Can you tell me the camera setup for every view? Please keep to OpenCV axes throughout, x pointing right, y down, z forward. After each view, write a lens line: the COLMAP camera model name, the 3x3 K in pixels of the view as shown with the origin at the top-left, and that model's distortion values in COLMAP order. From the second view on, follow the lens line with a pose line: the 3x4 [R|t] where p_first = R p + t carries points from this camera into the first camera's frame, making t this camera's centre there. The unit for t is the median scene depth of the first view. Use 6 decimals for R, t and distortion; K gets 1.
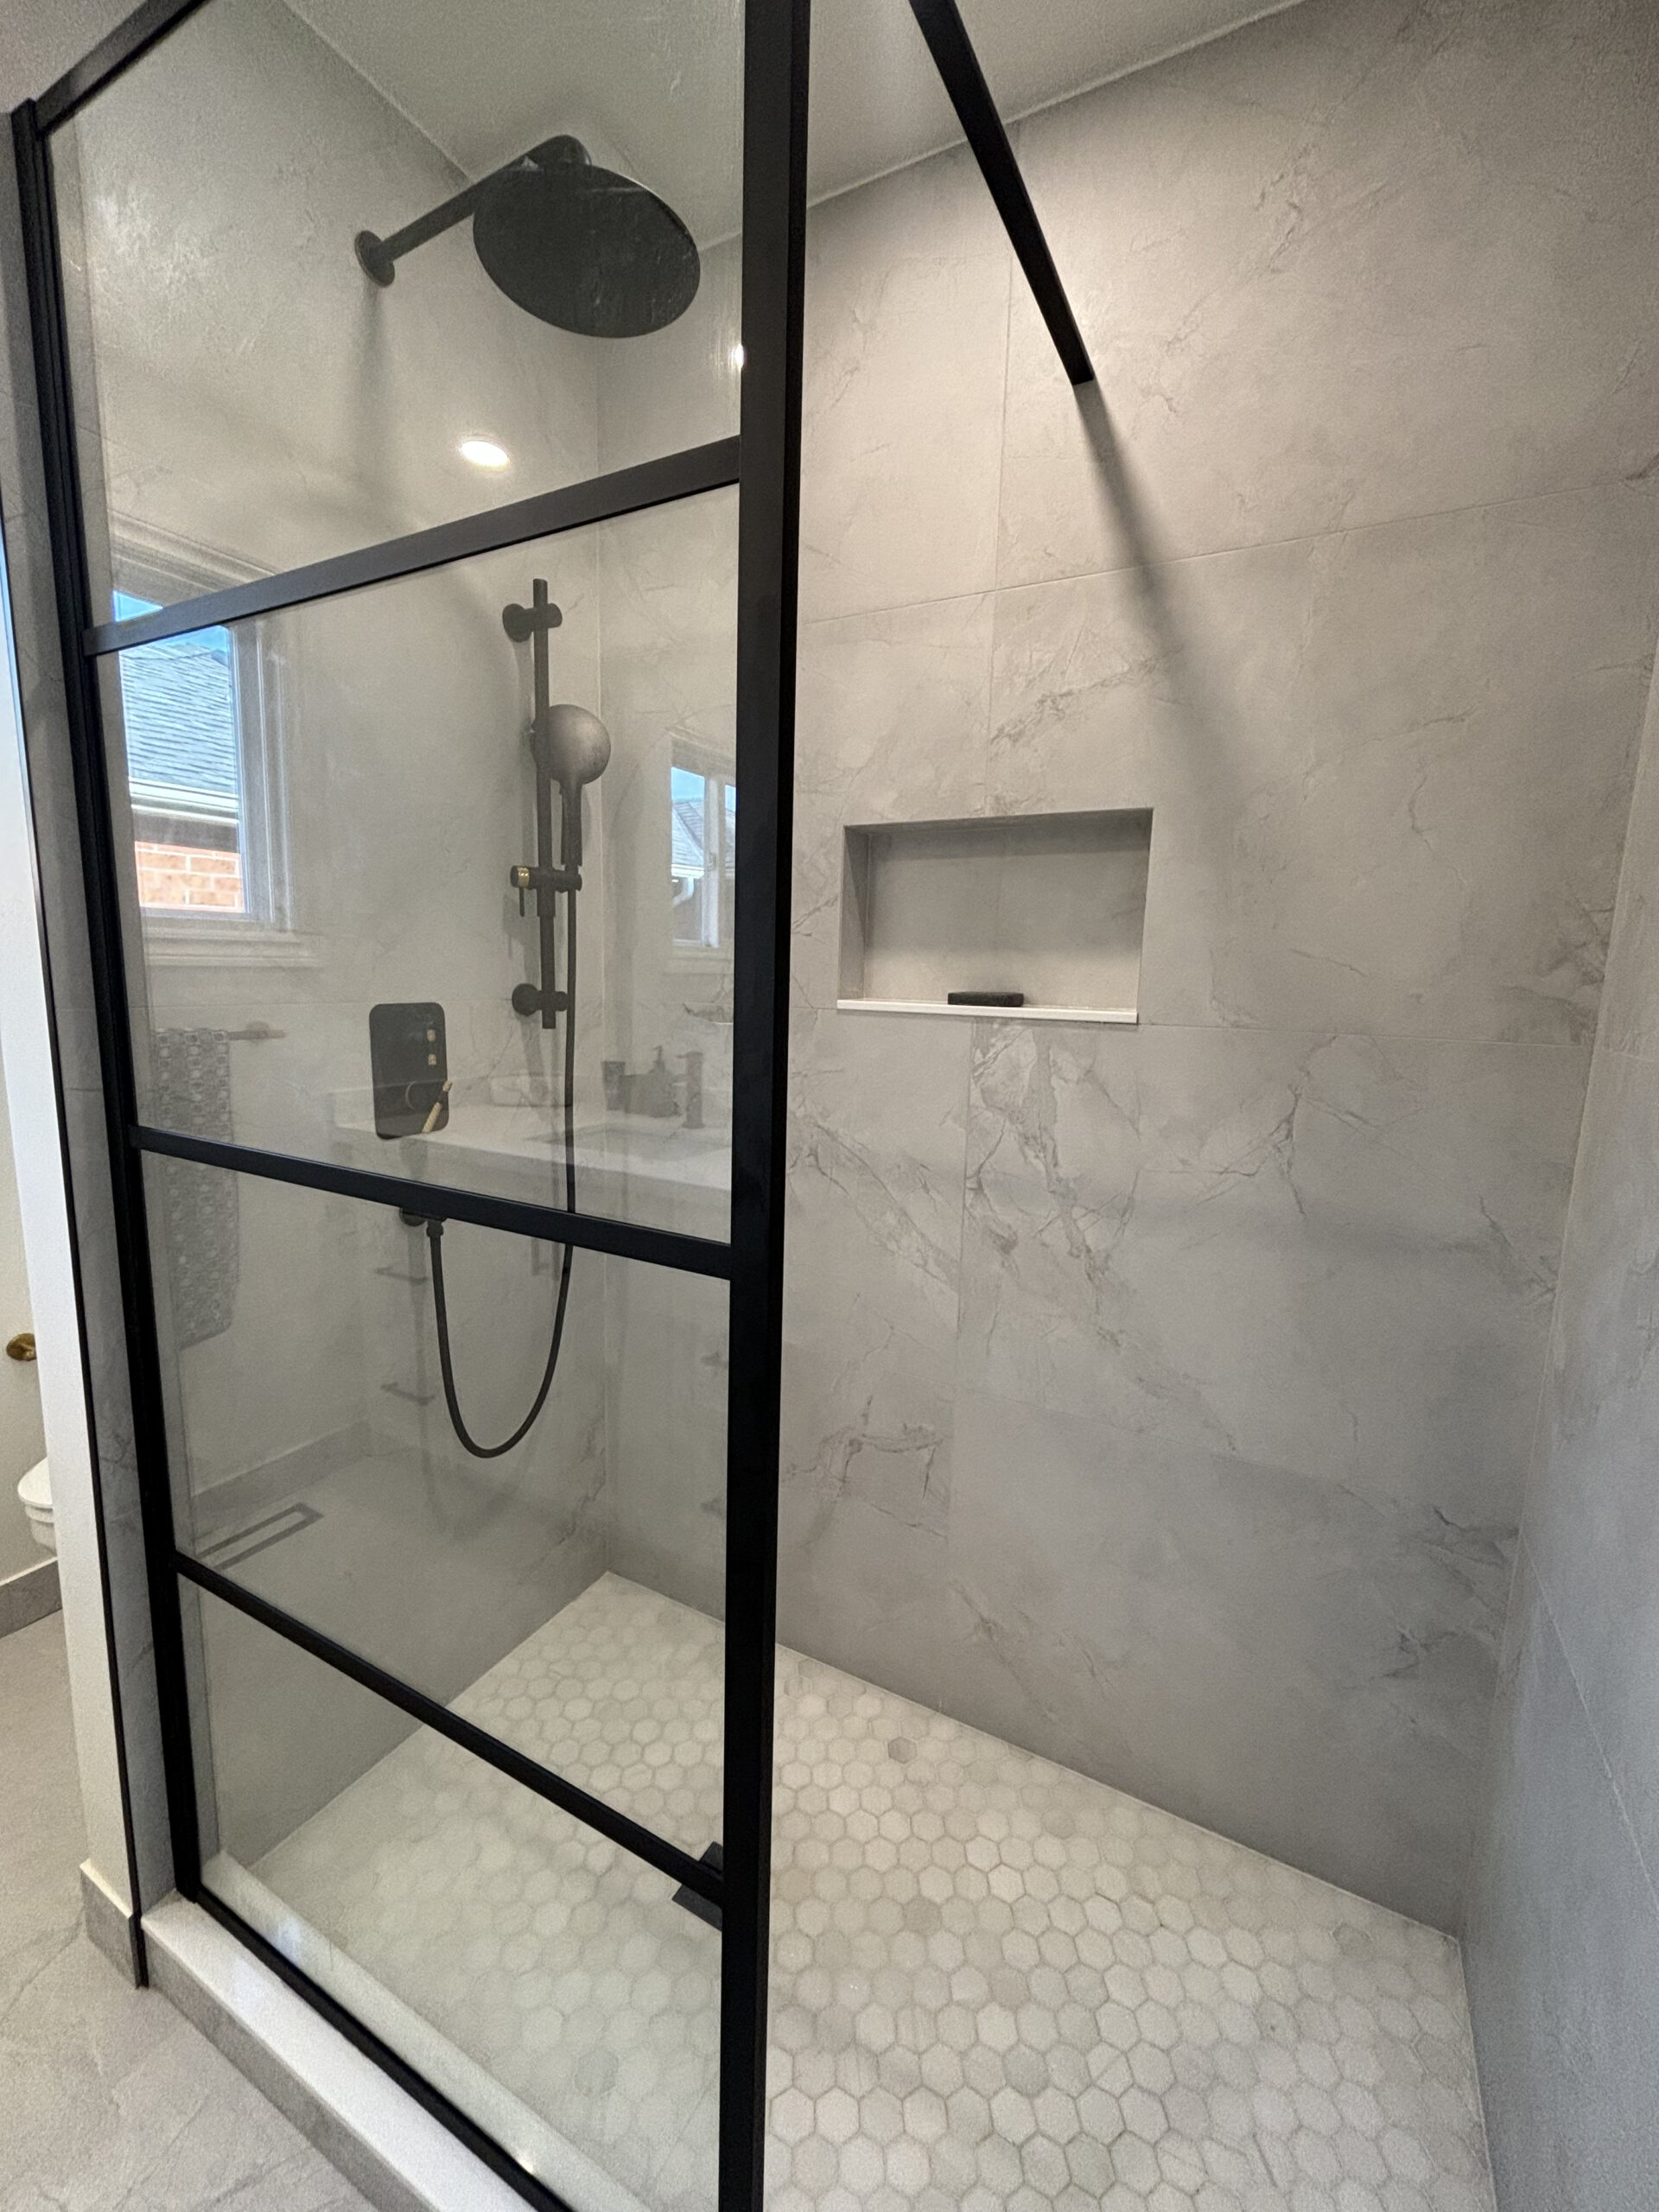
lens RADIAL K [[886.7, 0, 818.4], [0, 886.7, 1111.4], [0, 0, 1]] dist [0.001911, 0.000031]
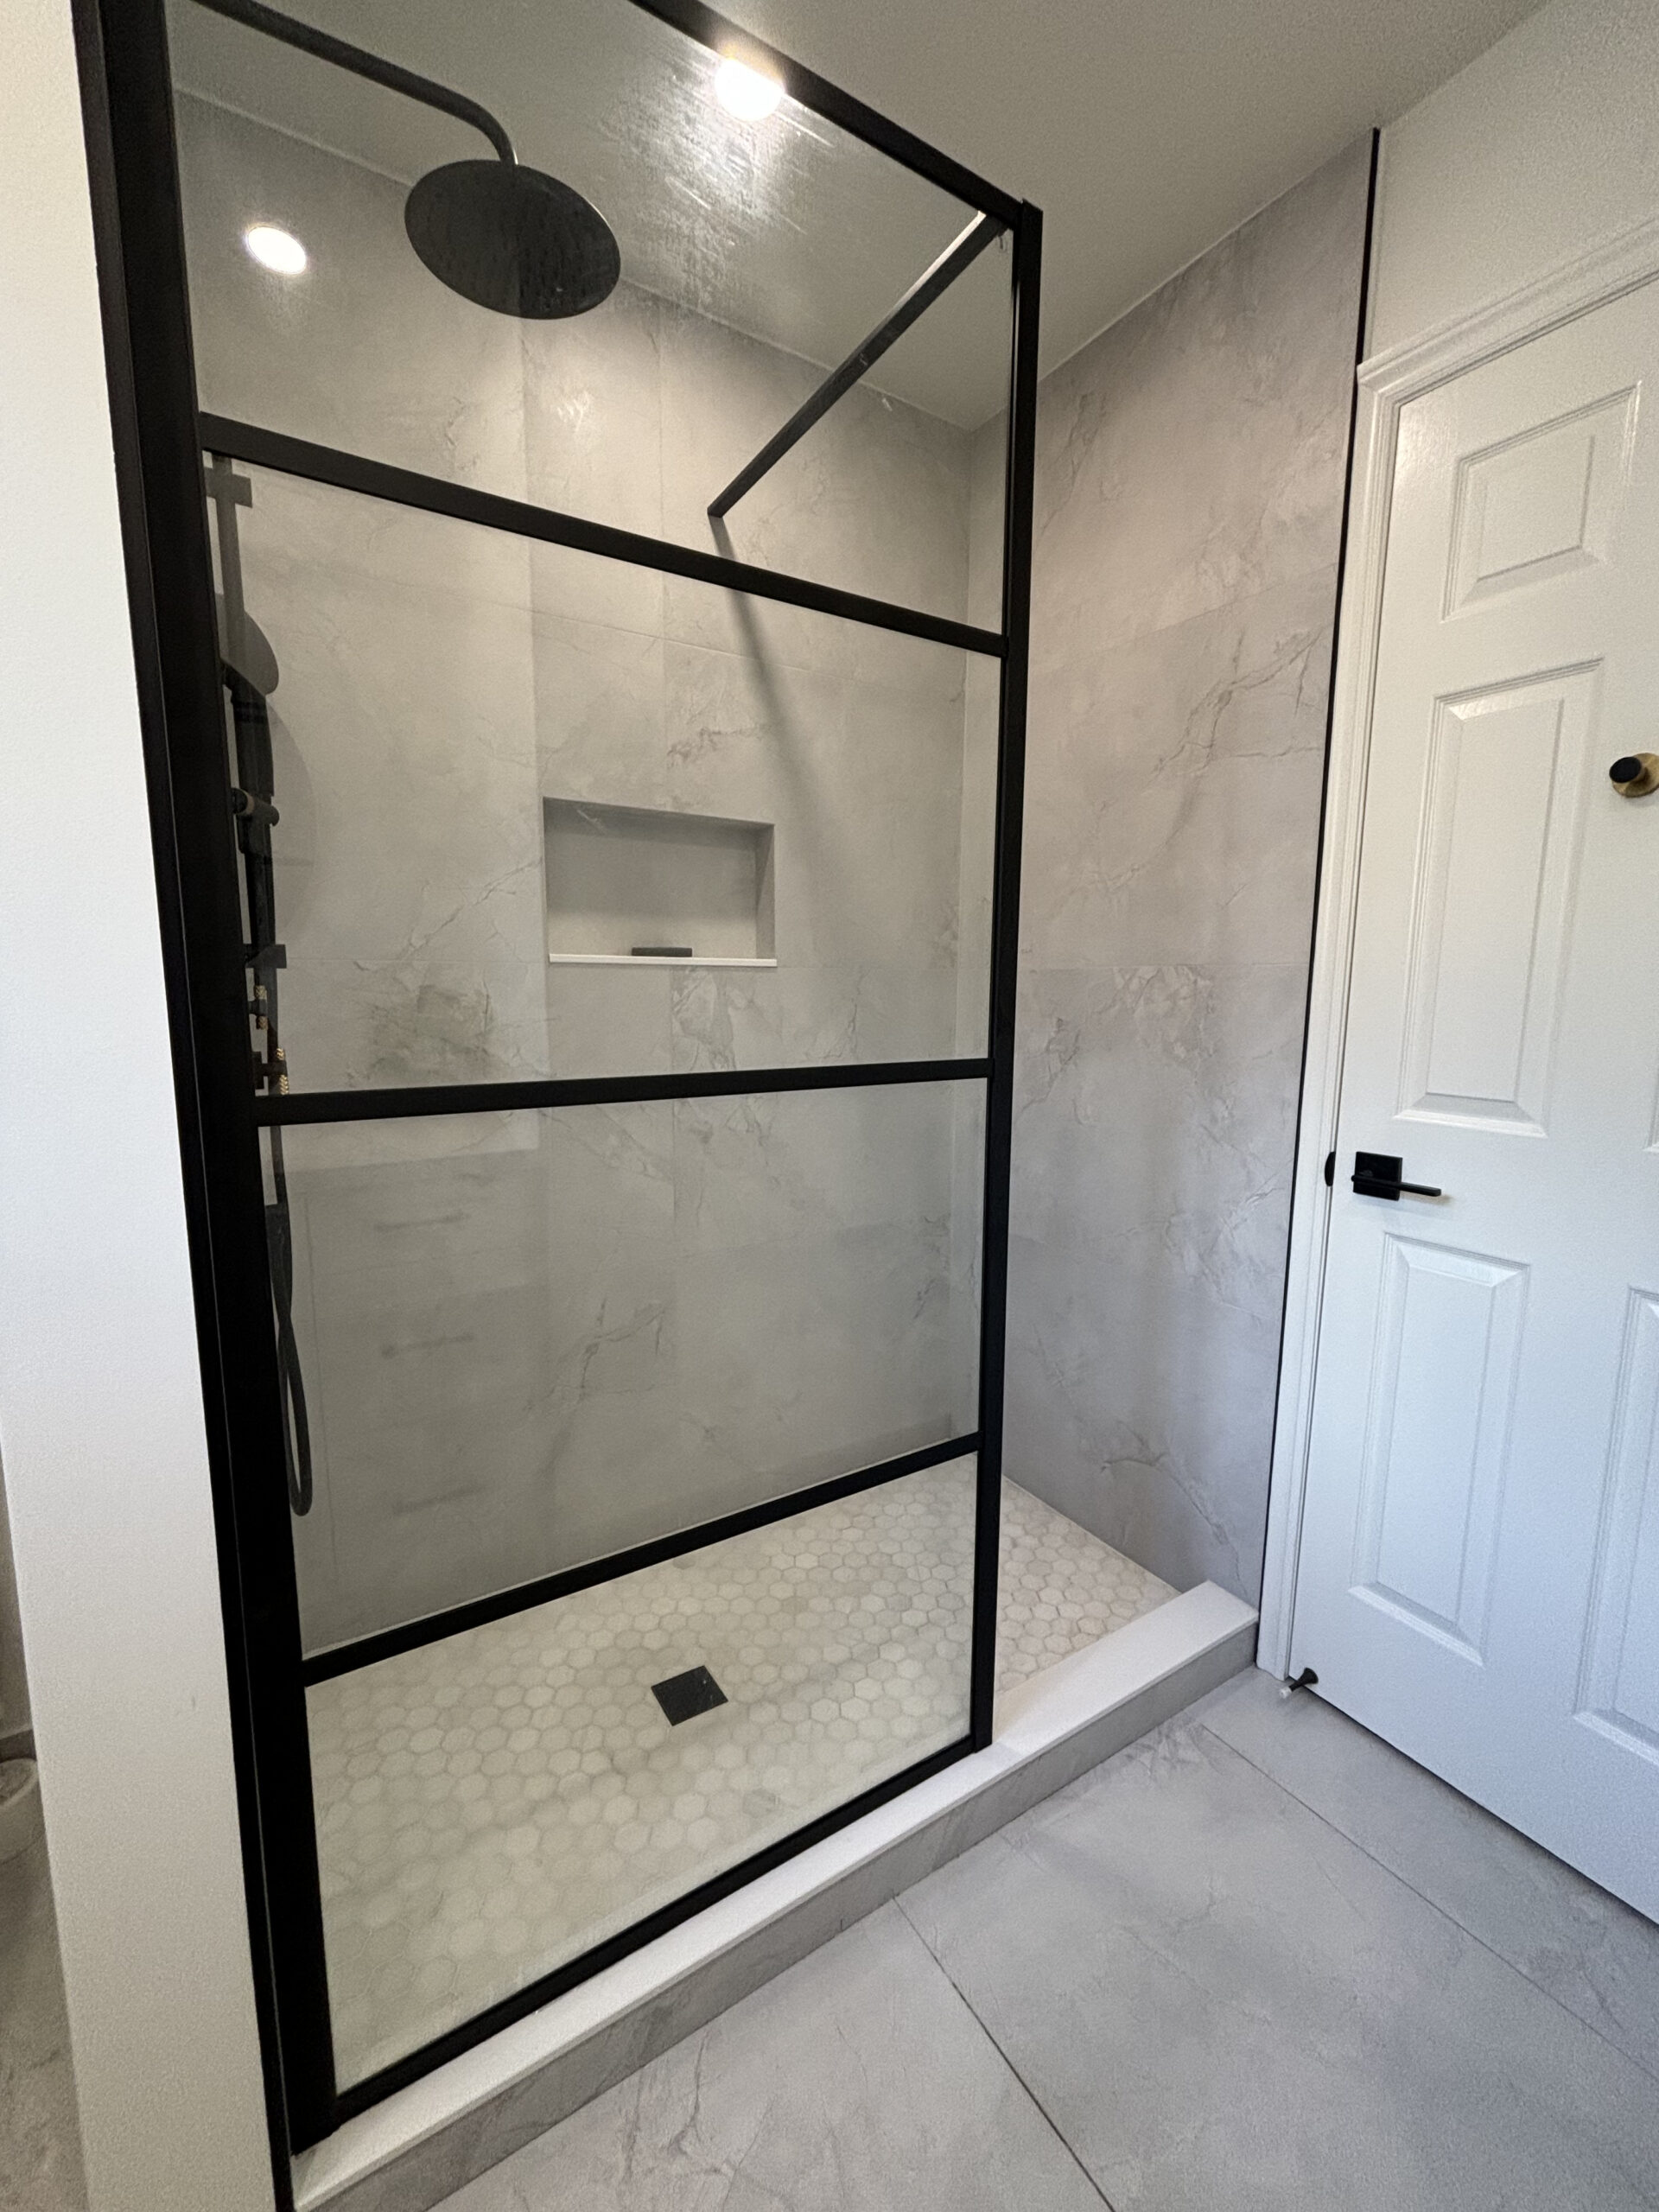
lens RADIAL K [[918.7, 0, 829.5], [0, 918.7, 1106.0], [0, 0, 1]] dist [0.028857, 0.000062]
pose [[0.493949, -0.145345, 0.857257, -0.894905], [0.138876, 0.986460, 0.087230, 0.010256], [-0.858329, 0.075965, 0.507446, 0.136271]]
